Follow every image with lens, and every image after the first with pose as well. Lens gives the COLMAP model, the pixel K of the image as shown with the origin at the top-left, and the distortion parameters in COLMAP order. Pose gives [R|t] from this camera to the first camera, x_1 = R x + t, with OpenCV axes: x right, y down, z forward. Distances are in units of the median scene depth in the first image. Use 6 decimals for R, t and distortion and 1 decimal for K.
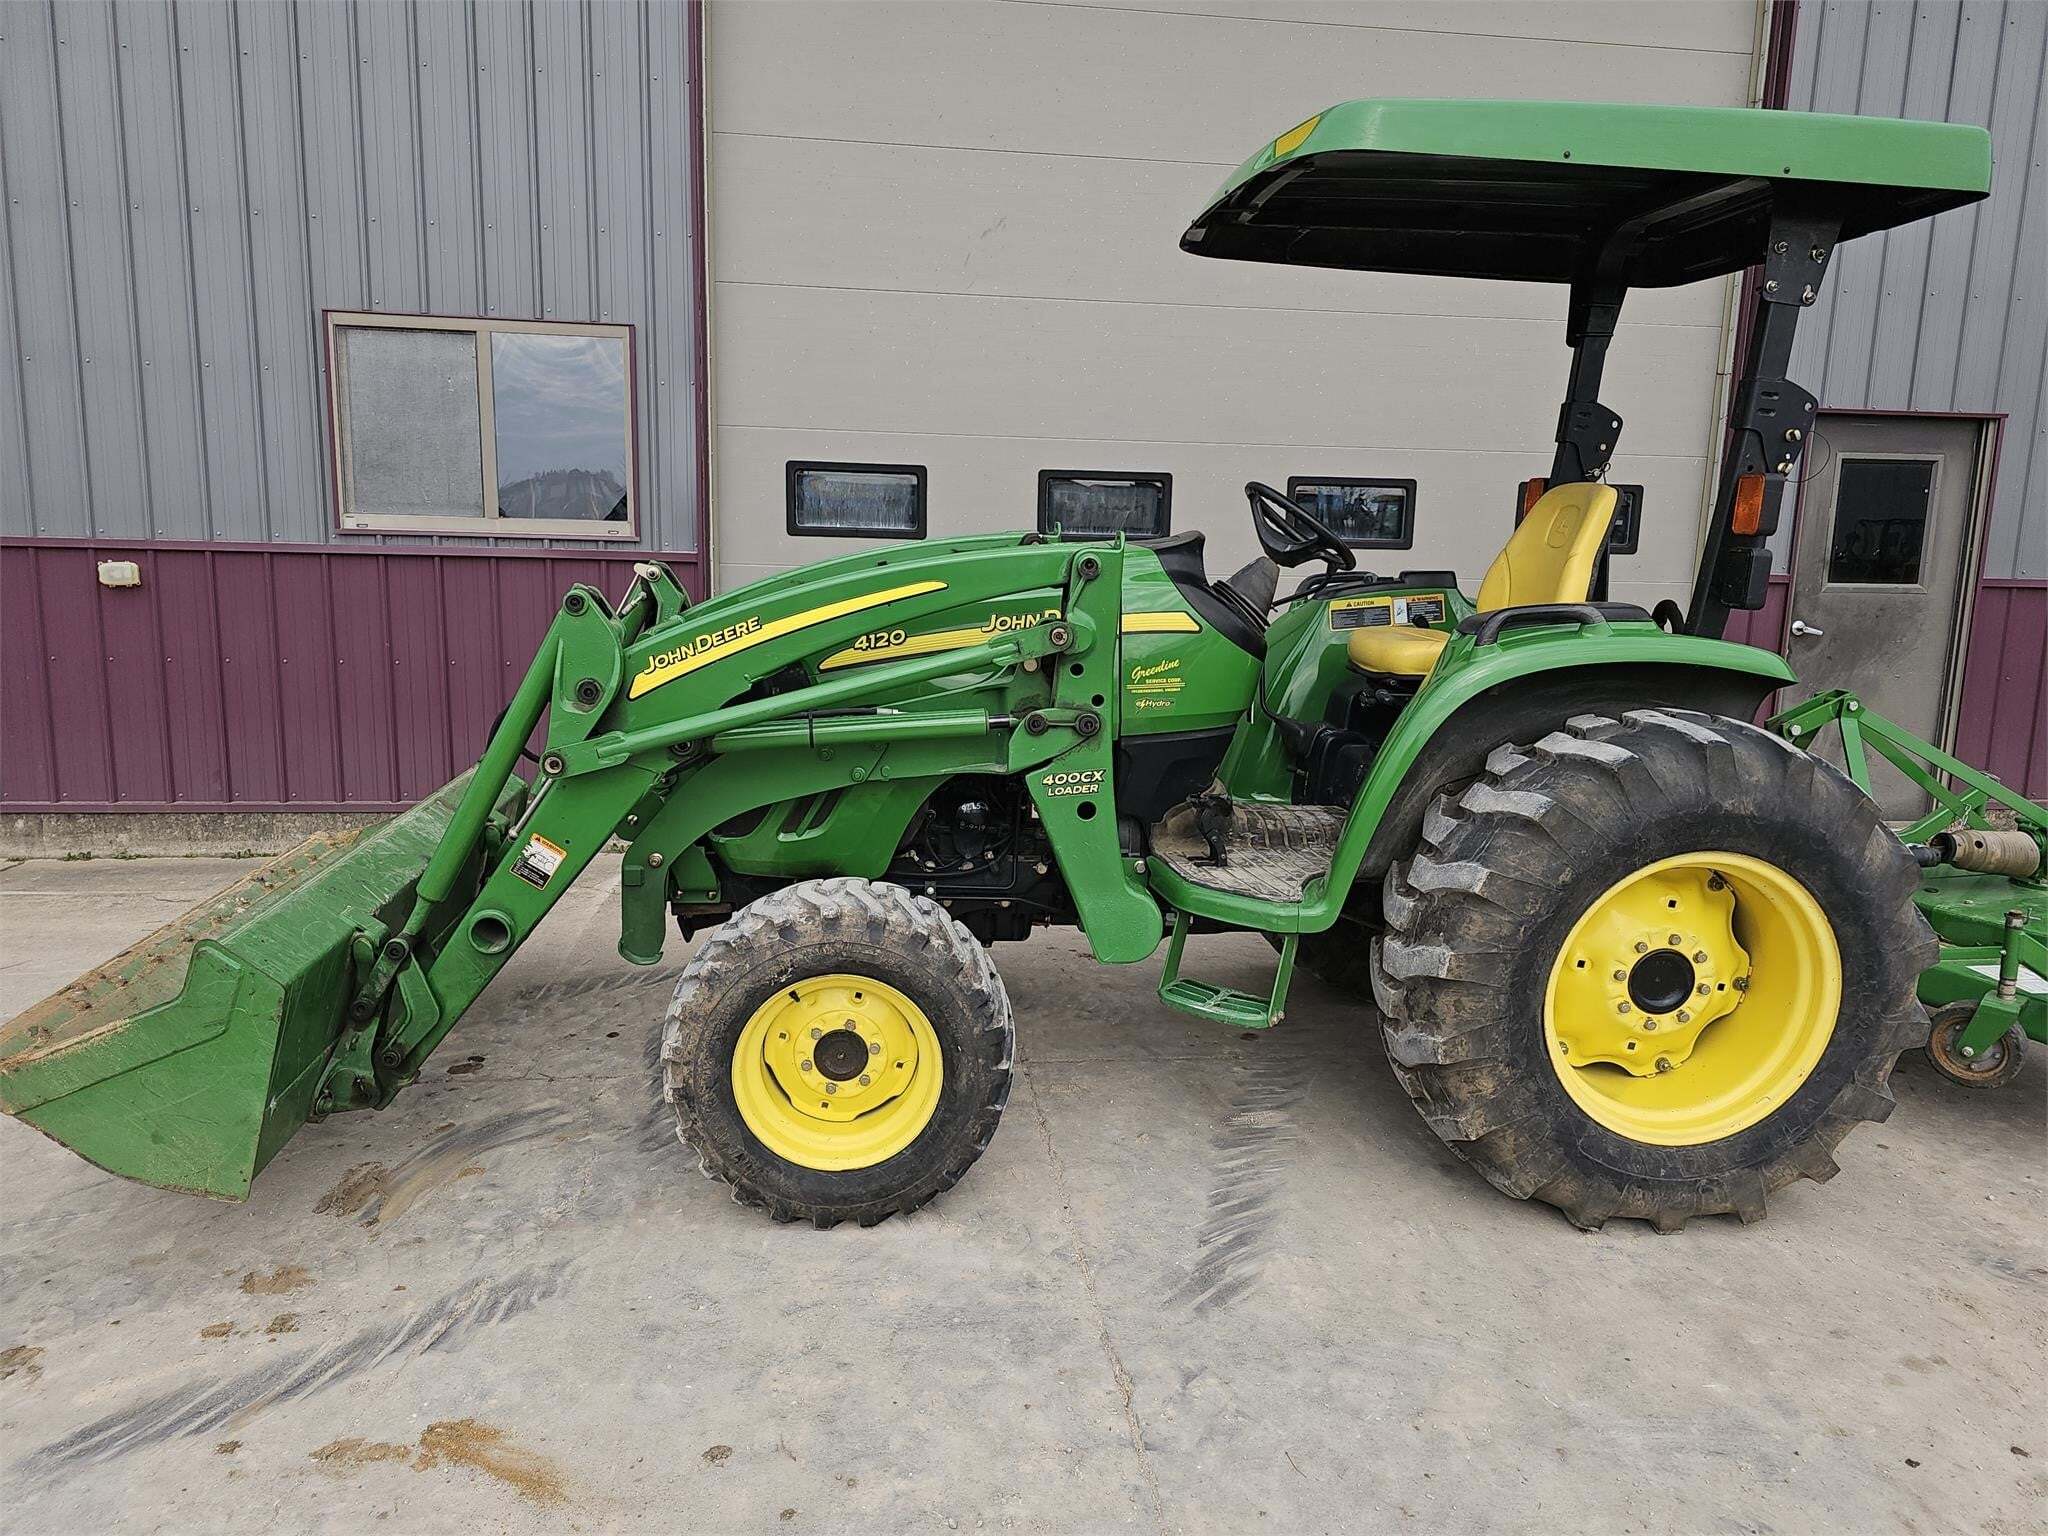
lens RADIAL K [[1418.8, 0, 1024.0], [0, 1418.8, 768.0], [0, 0, 1]] dist [0.004532, -0.006617]
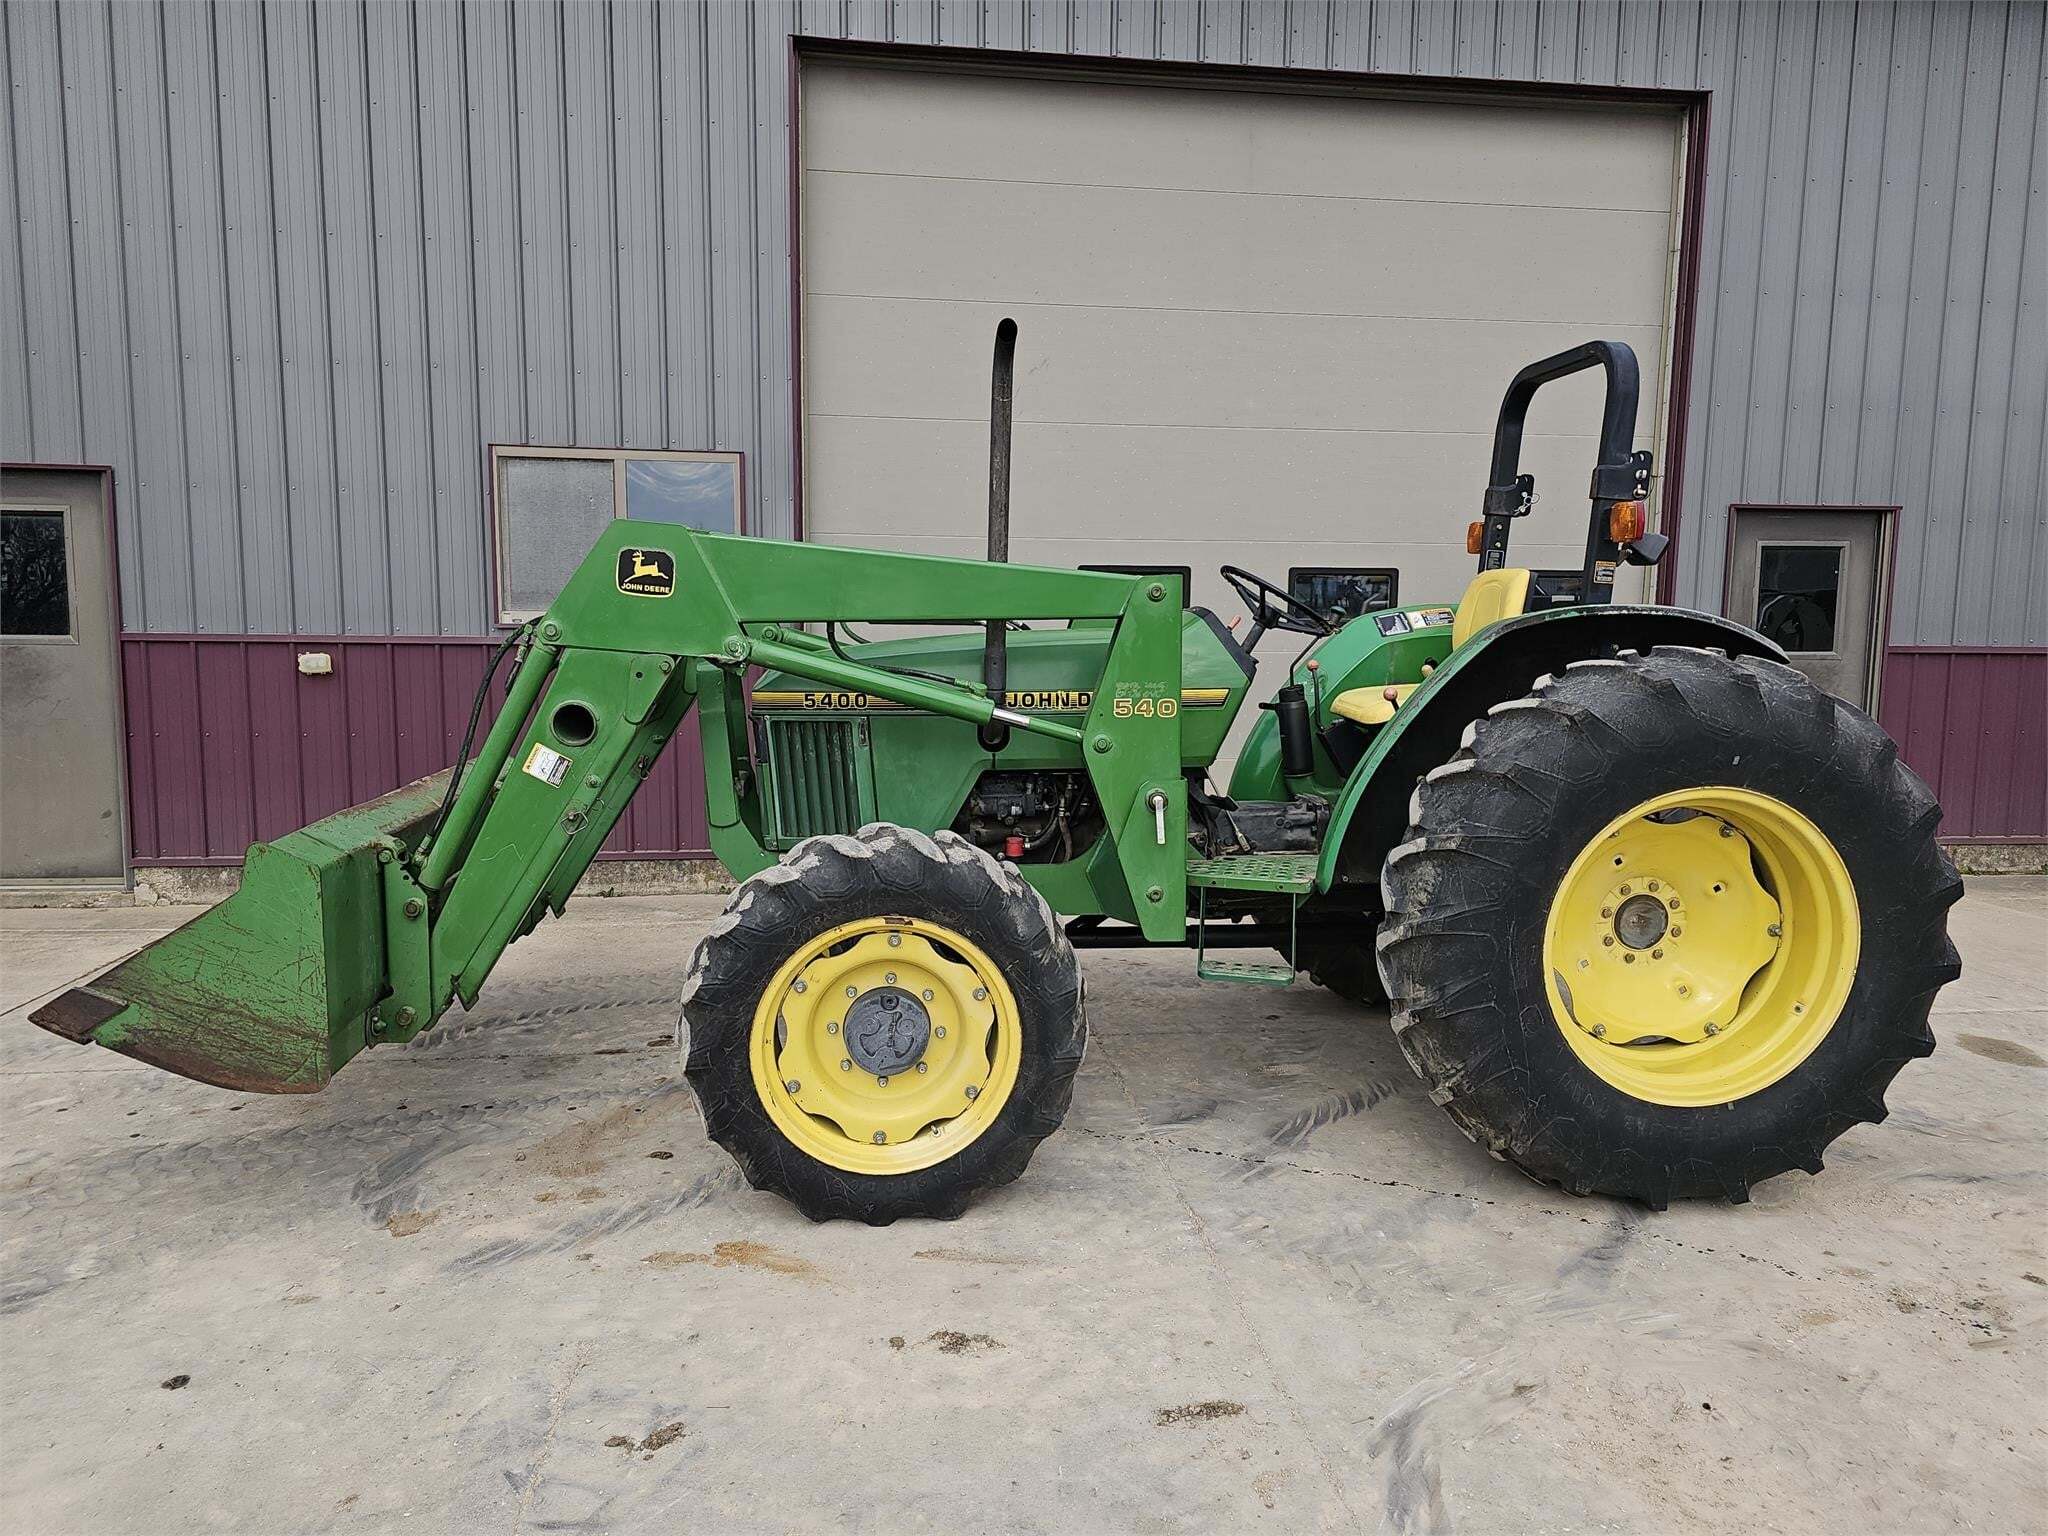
lens RADIAL K [[1418.8, 0, 1024.0], [0, 1418.8, 768.0], [0, 0, 1]] dist [0.004532, -0.006617]
pose [[0.999905, -0.013804, -0.000205, -0.040974], [0.013770, 0.998294, -0.056746, 0.026996], [0.000988, 0.056737, 0.998389, -0.187327]]
